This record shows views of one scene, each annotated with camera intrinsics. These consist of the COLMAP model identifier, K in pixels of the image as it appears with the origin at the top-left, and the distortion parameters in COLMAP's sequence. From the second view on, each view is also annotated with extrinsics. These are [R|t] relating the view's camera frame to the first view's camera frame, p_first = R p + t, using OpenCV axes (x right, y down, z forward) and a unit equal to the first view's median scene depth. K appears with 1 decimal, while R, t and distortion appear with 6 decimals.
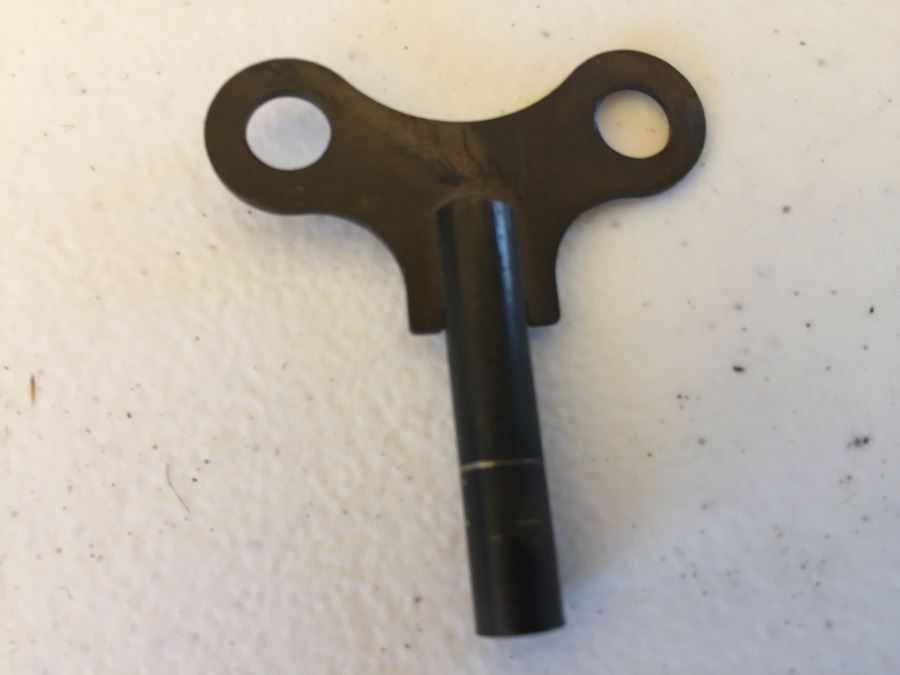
lens RADIAL K [[774.5, 0, 446.7], [0, 774.5, 339.1], [0, 0, 1]] dist [0.073802, -0.136191]
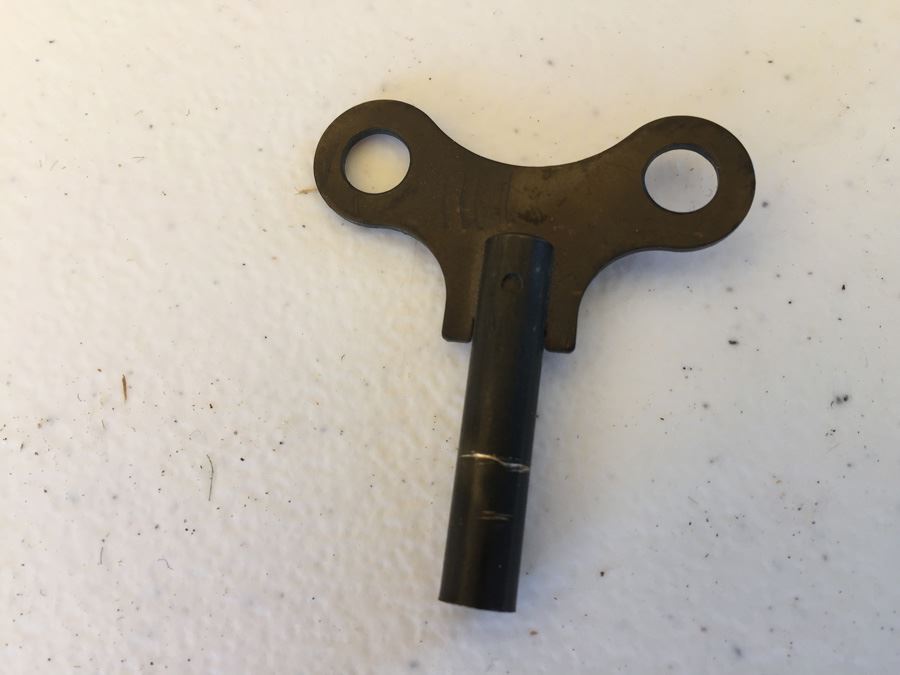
lens RADIAL K [[774.5, 0, 446.7], [0, 774.5, 339.1], [0, 0, 1]] dist [0.073802, -0.136191]
pose [[0.996229, -0.061115, -0.061582, 0.015046], [0.063809, 0.997045, 0.042765, -0.029781], [0.058787, -0.046533, 0.997185, -0.122771]]
